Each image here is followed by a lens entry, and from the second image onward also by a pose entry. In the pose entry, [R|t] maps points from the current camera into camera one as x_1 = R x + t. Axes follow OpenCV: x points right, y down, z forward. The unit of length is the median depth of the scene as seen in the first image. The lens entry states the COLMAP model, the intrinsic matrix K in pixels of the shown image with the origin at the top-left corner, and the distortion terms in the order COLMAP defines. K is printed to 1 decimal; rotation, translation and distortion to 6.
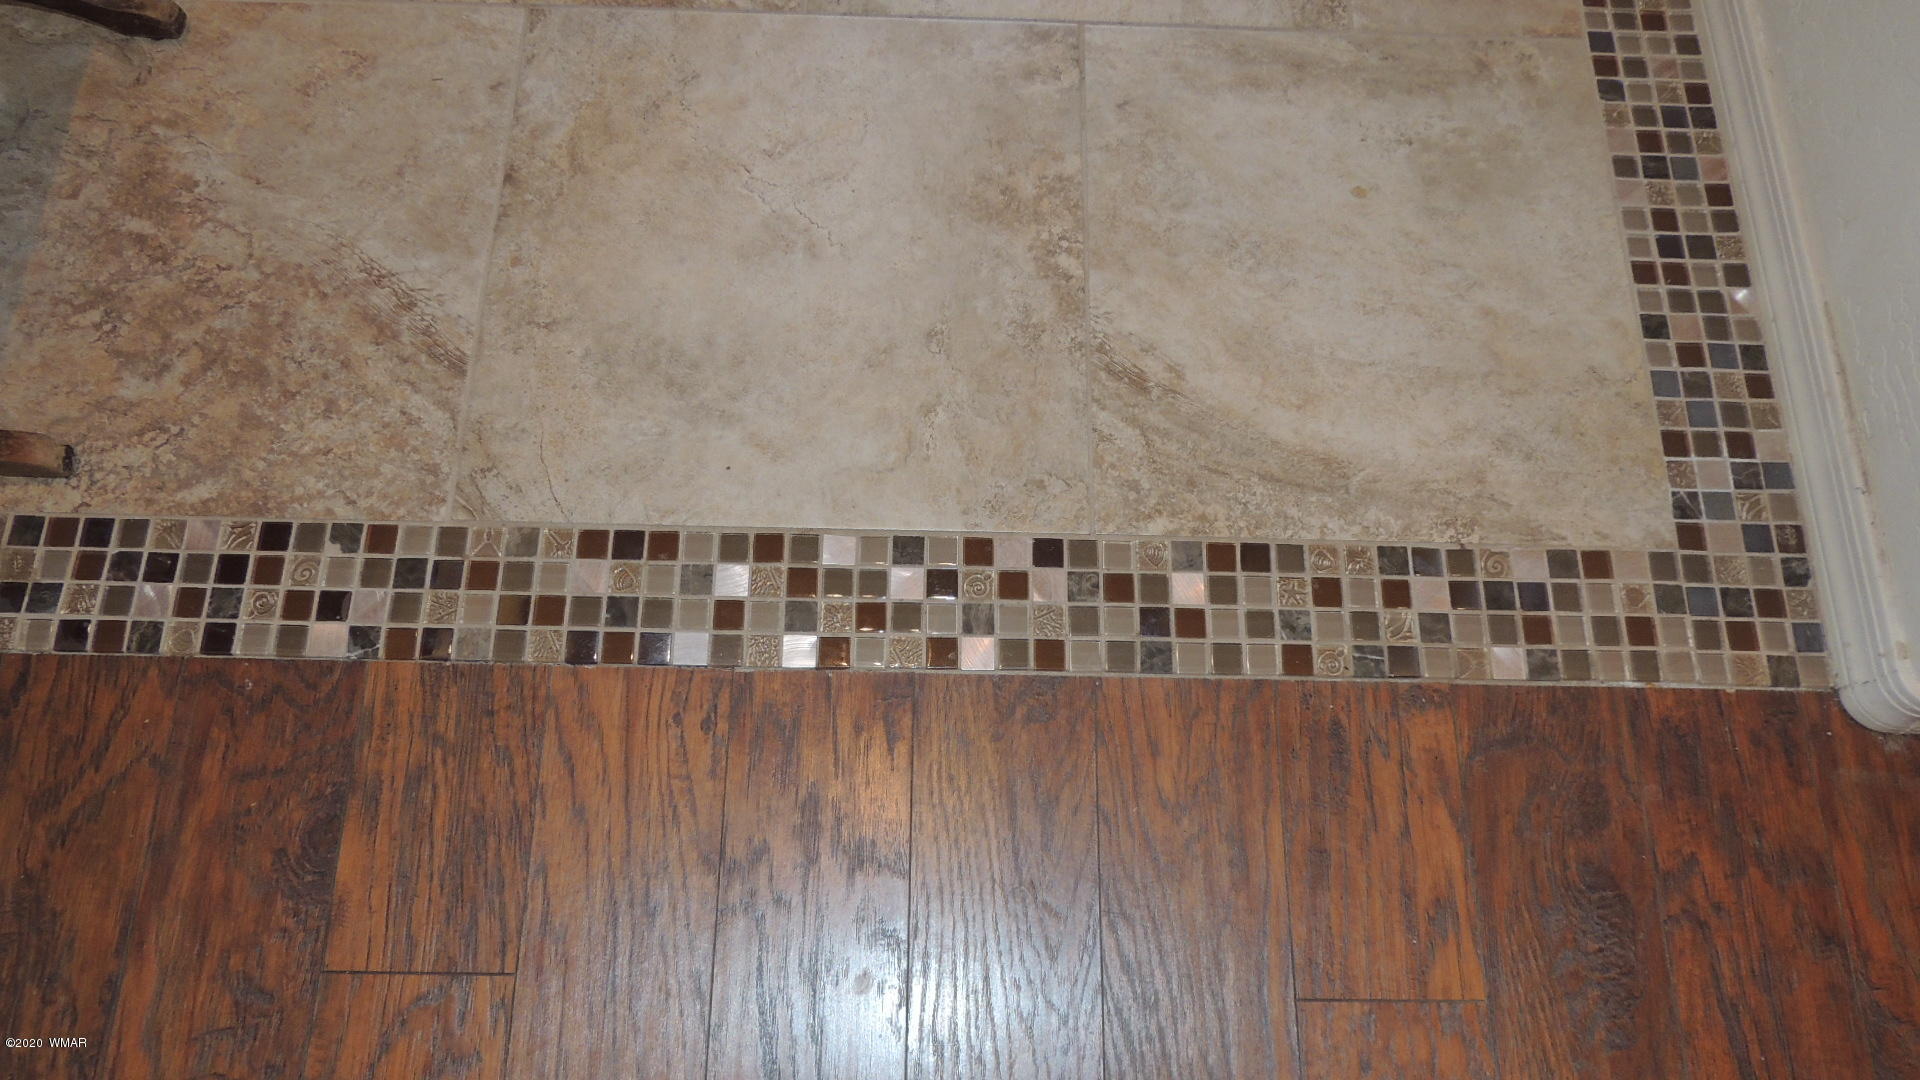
lens RADIAL K [[1381.1, 0, 955.3], [0, 1381.1, 535.0], [0, 0, 1]] dist [-0.019808, 0.003424]
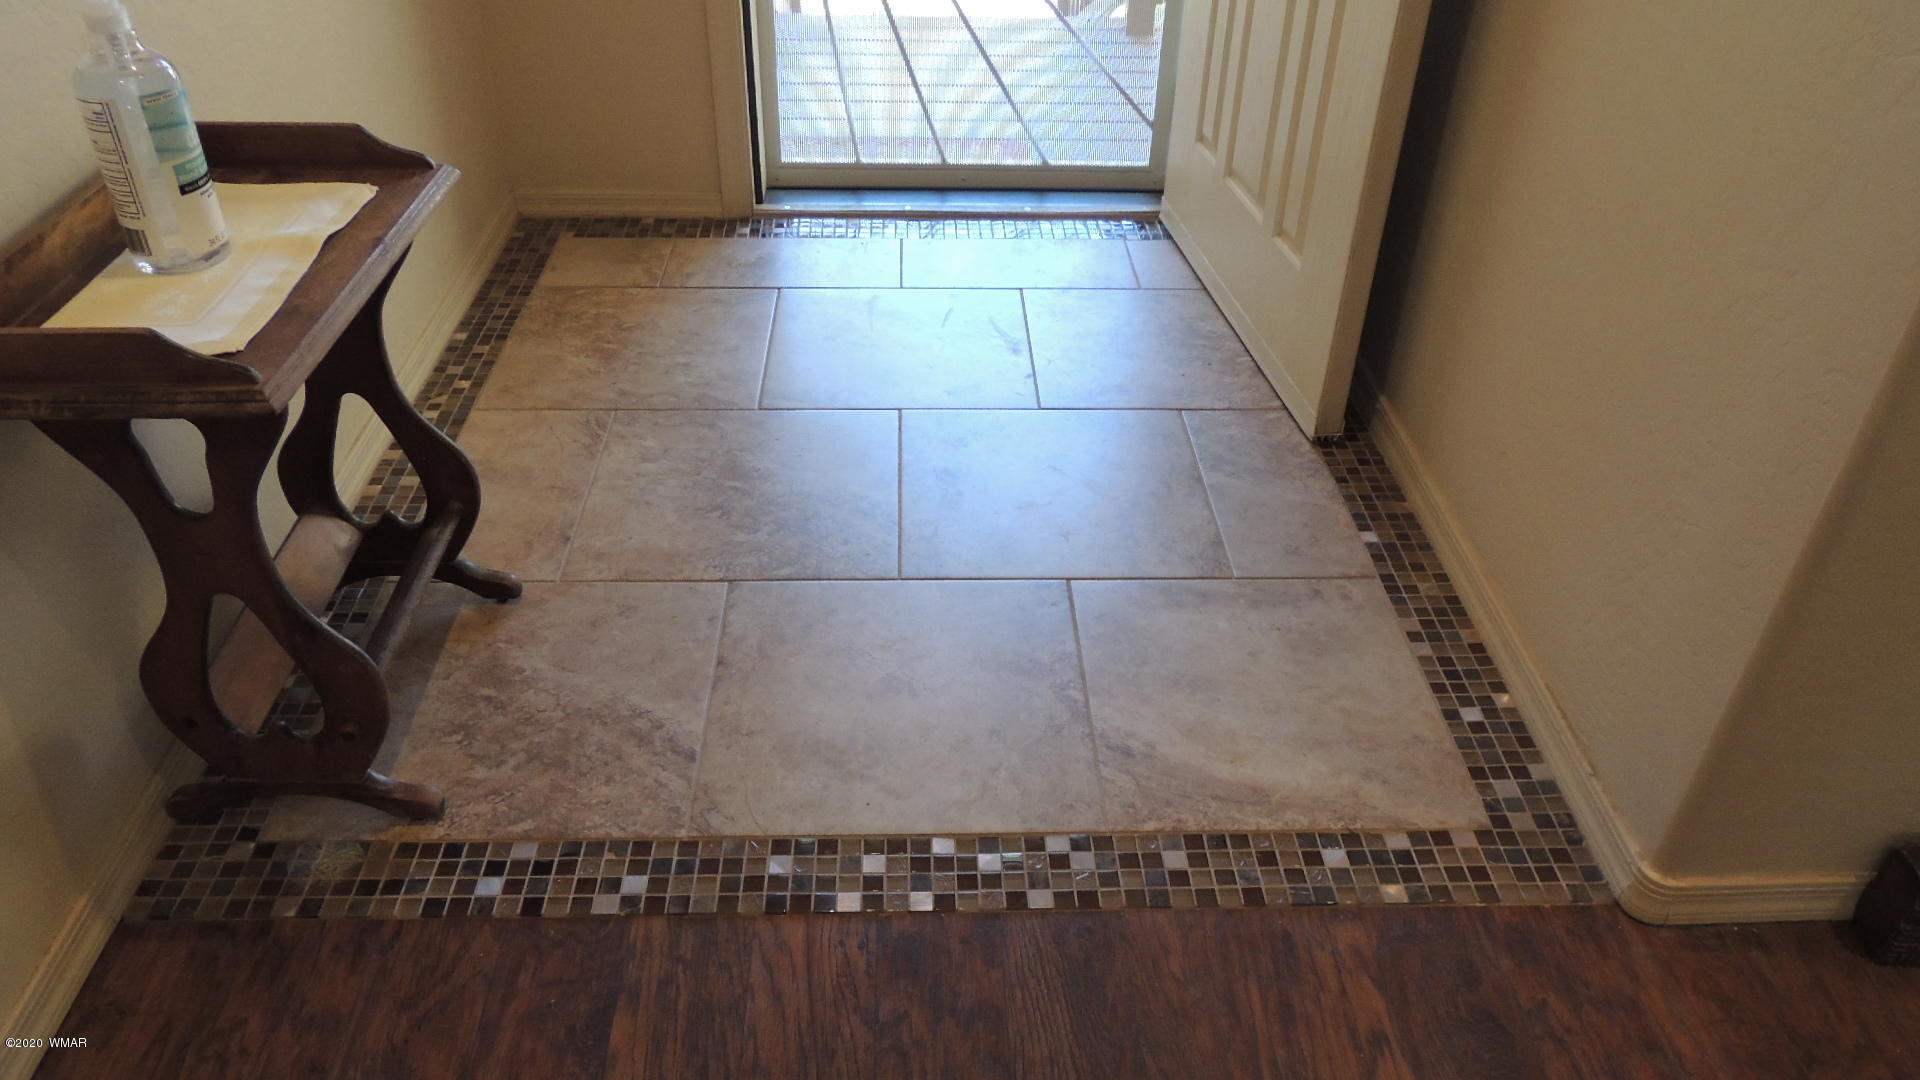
lens RADIAL K [[1381.1, 0, 955.3], [0, 1381.1, 535.0], [0, 0, 1]] dist [-0.019808, 0.003424]
pose [[0.998979, -0.035791, 0.027555, -0.098946], [0.045089, 0.826649, -0.560909, 0.572378], [-0.002703, 0.561579, 0.827419, -0.442955]]
